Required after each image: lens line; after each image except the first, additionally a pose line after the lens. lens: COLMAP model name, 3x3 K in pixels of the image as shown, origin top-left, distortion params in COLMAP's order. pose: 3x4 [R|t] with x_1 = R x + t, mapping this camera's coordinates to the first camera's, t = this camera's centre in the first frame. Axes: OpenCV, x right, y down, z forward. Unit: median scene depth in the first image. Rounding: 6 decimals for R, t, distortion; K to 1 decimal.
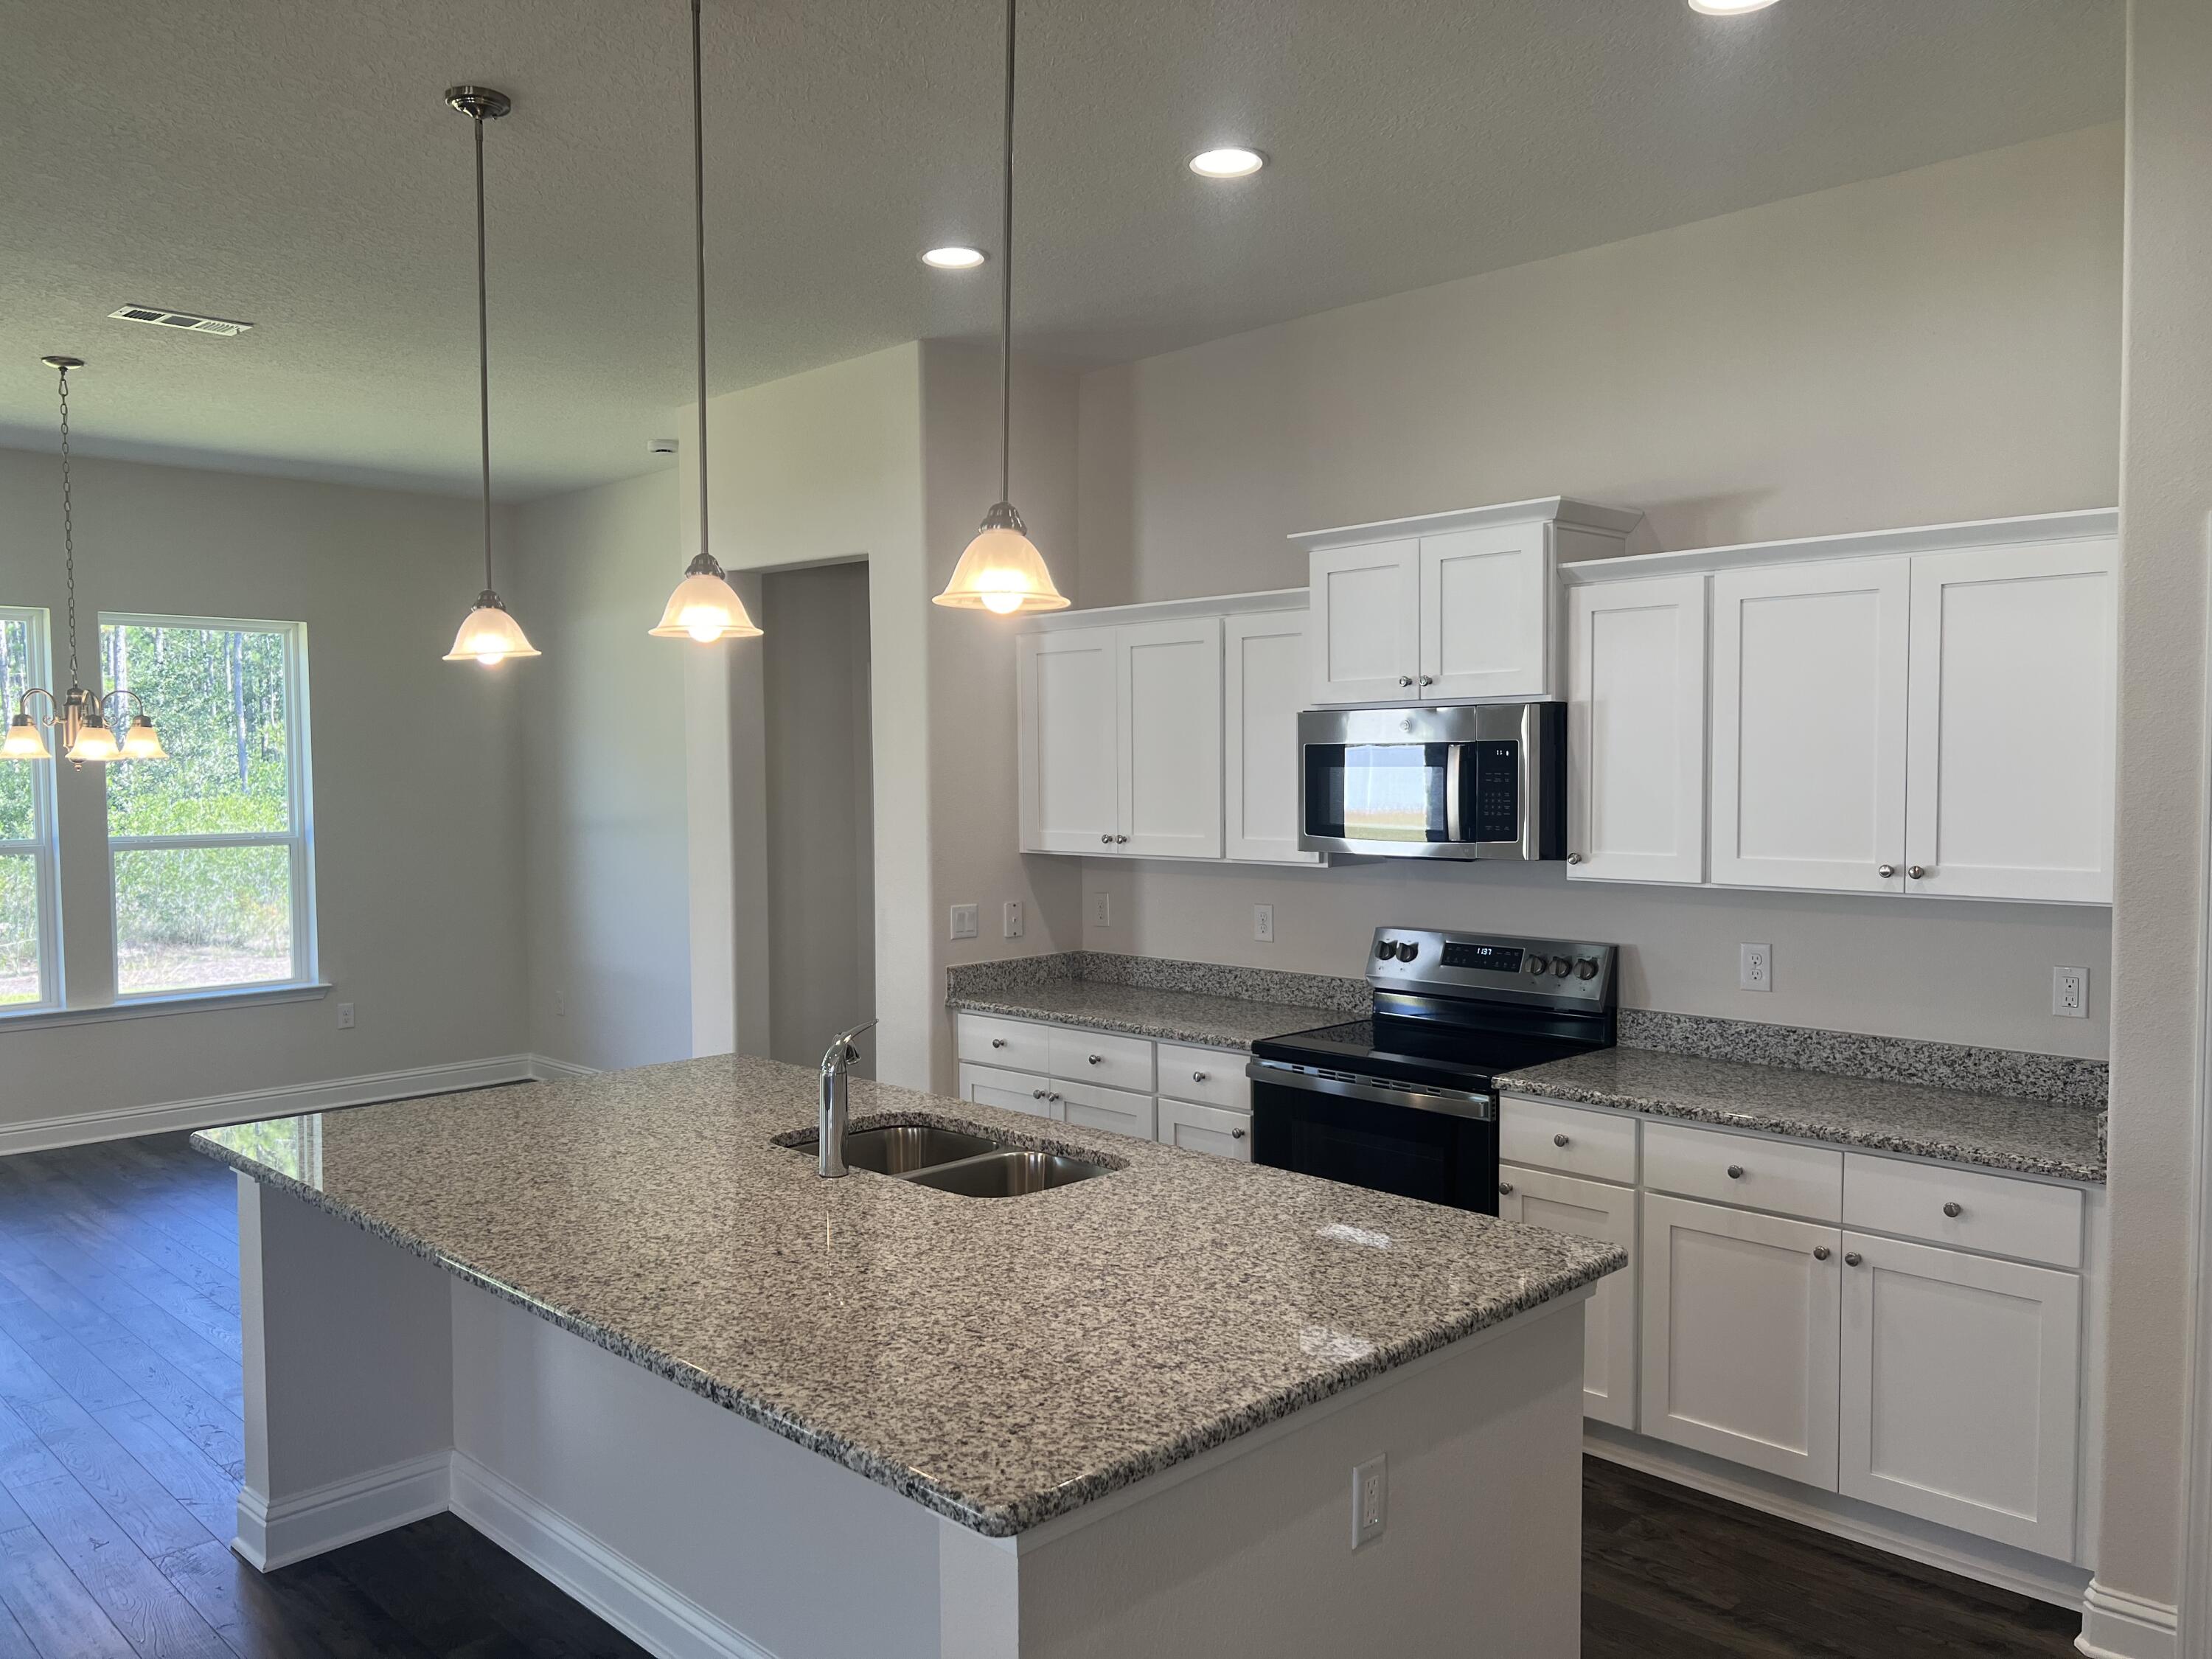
lens RADIAL K [[1668.4, 0, 1105.8], [0, 1668.4, 864.5], [0, 0, 1]] dist [0.064804, -0.081511]
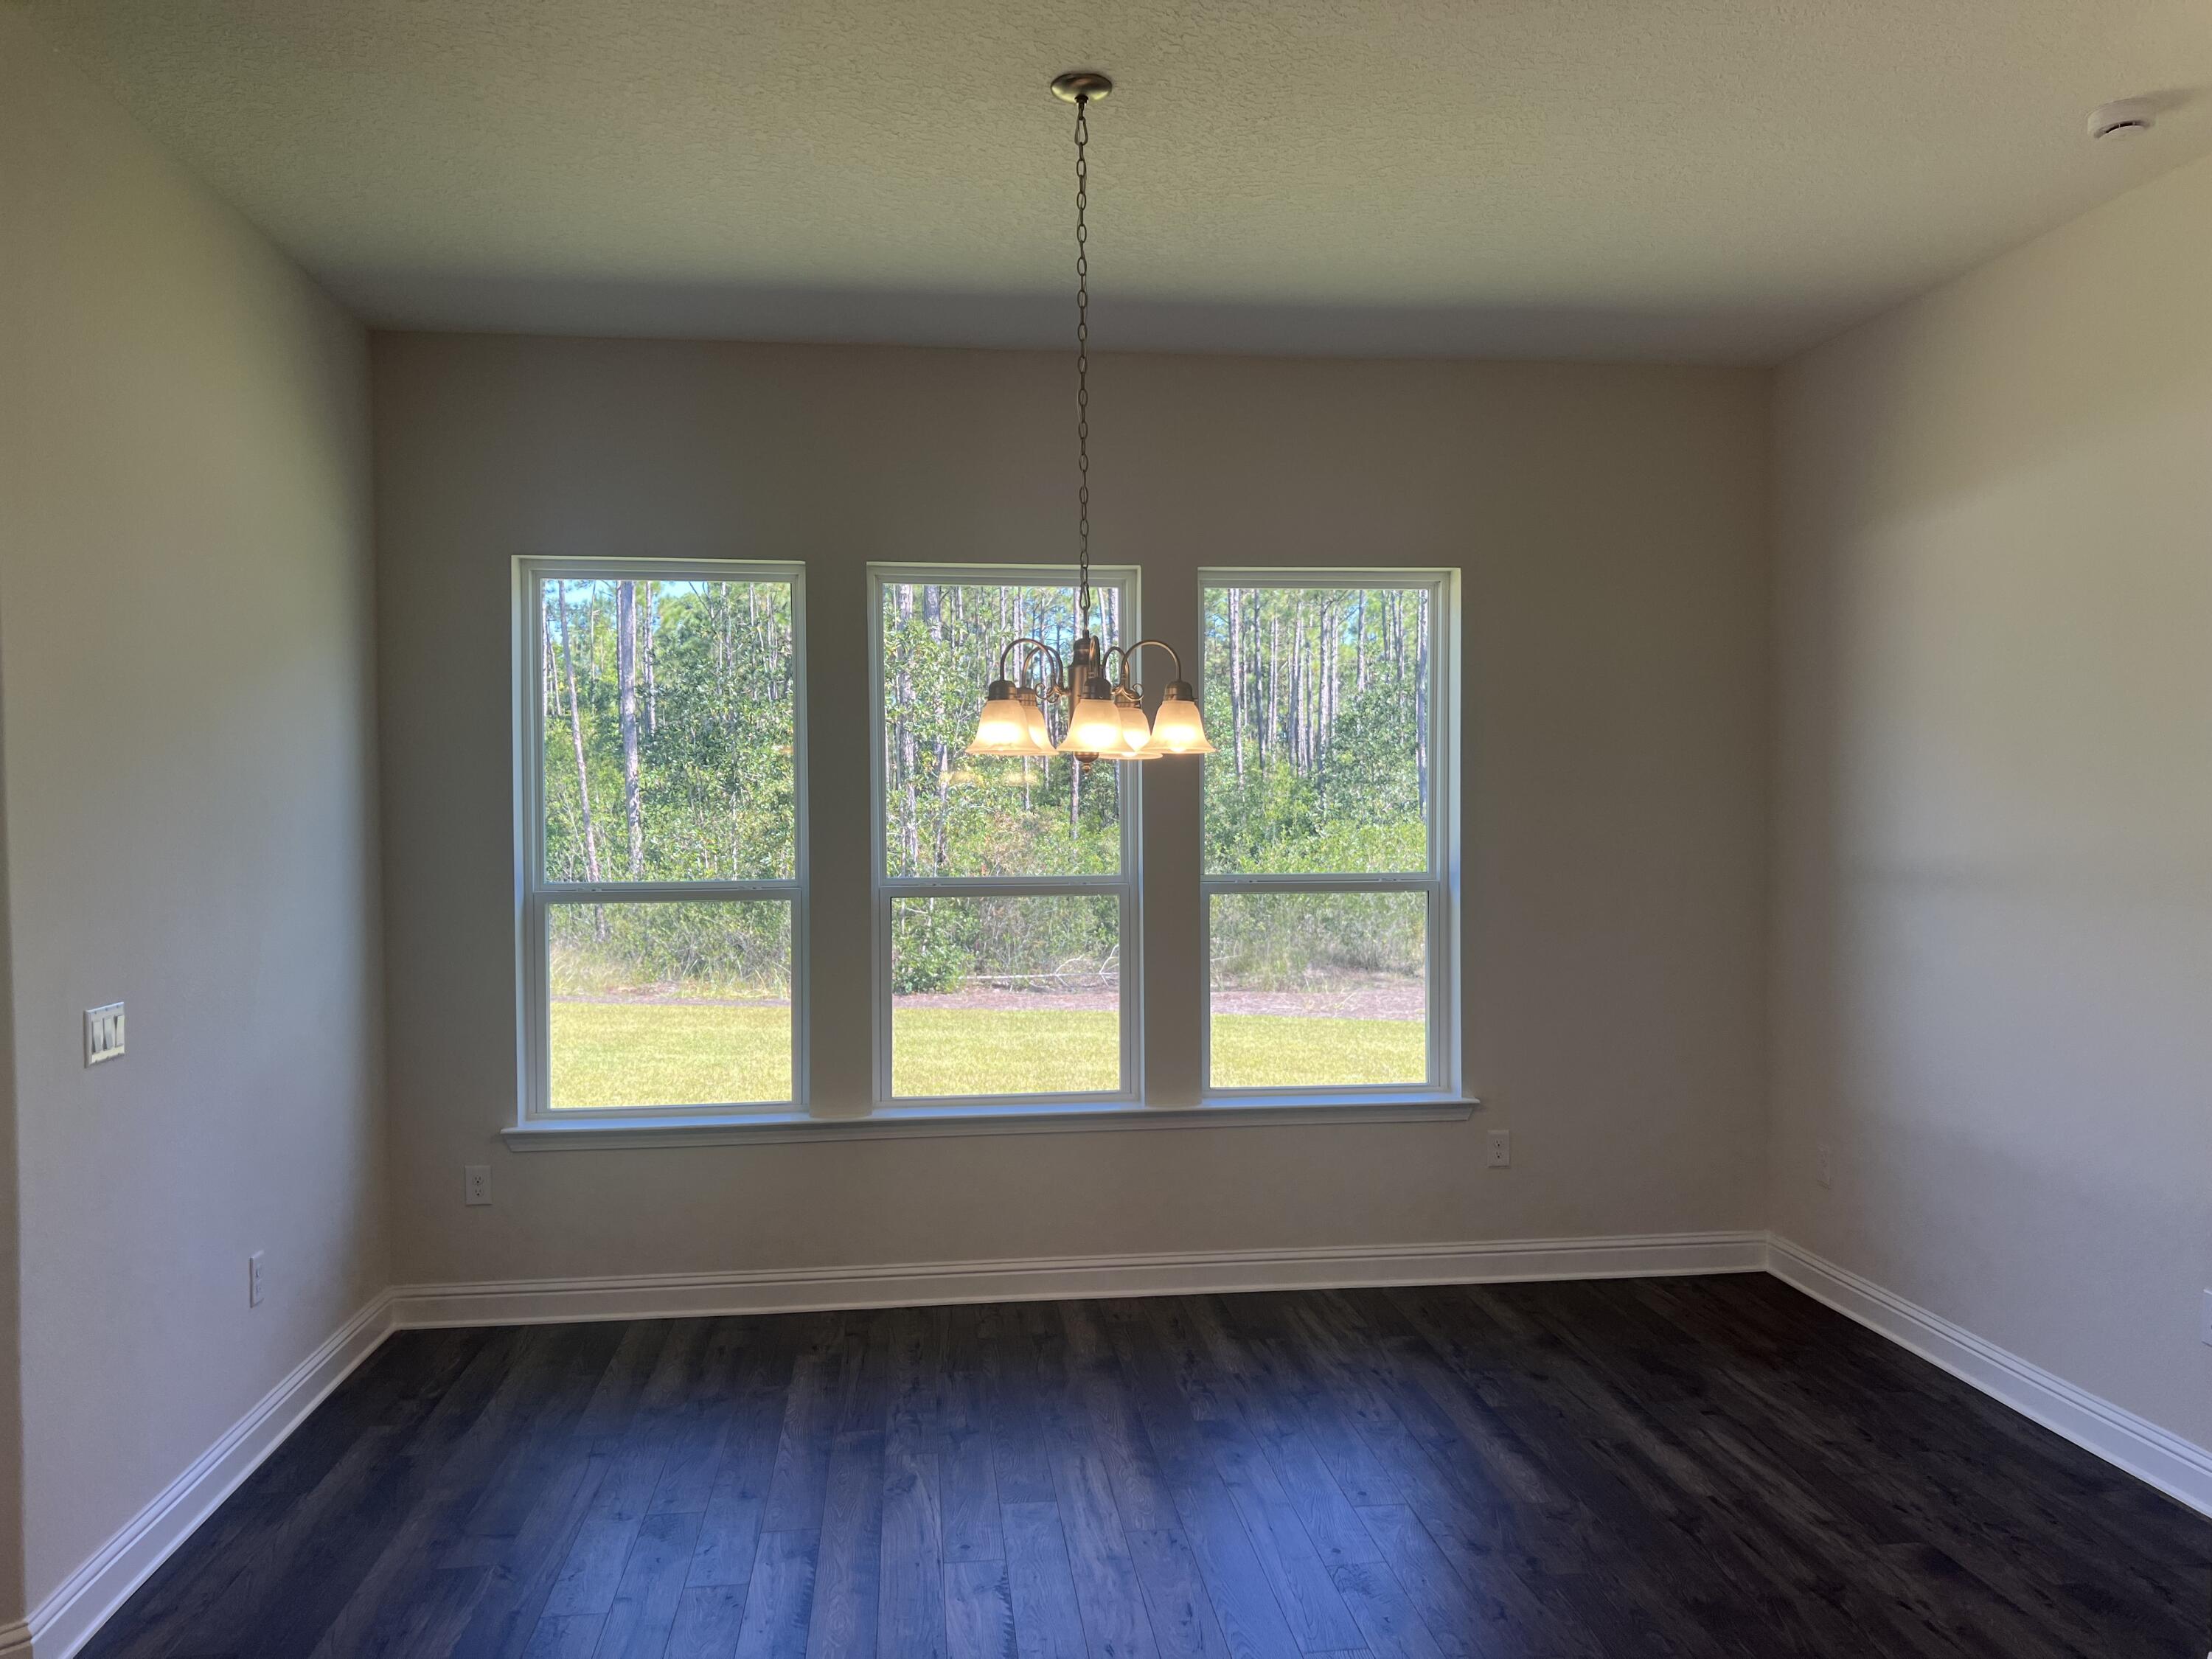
lens RADIAL K [[1668.4, 0, 1120.3], [0, 1668.4, 845.1], [0, 0, 1]] dist [0.064804, -0.081511]
pose [[0.792322, 0.016442, -0.609881, -0.165487], [-0.033934, 0.999277, -0.017146, -0.014383], [0.609158, 0.034280, 0.792307, 0.376820]]
